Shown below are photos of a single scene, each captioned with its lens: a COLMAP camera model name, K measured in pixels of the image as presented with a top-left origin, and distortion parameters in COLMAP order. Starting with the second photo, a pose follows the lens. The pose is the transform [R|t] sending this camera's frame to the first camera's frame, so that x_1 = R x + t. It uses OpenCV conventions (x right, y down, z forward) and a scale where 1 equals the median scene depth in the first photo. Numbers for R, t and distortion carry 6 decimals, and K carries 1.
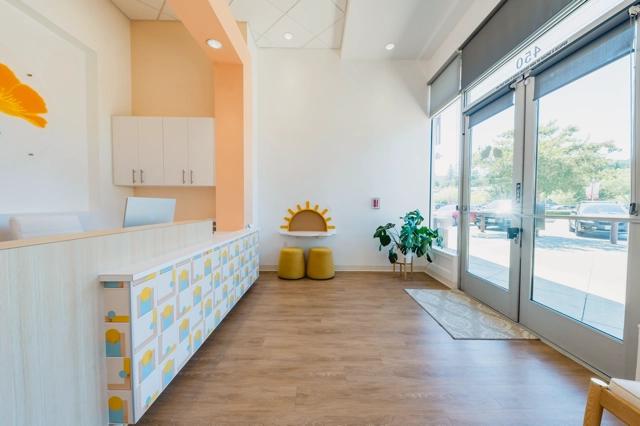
lens RADIAL K [[225.3, 0, 319.0], [0, 225.3, 211.0], [0, 0, 1]] dist [-0.000128, -0.000199]
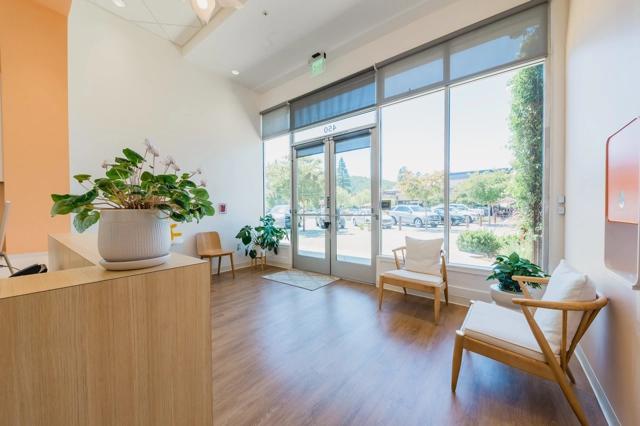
lens RADIAL K [[237.3, 0, 316.8], [0, 237.3, 214.1], [0, 0, 1]] dist [0.001724, 0.000161]
pose [[0.630582, -0.024133, 0.775747, -0.494110], [0.030389, 0.999518, 0.006392, -0.003273], [-0.775527, 0.019543, 0.631011, -0.092694]]
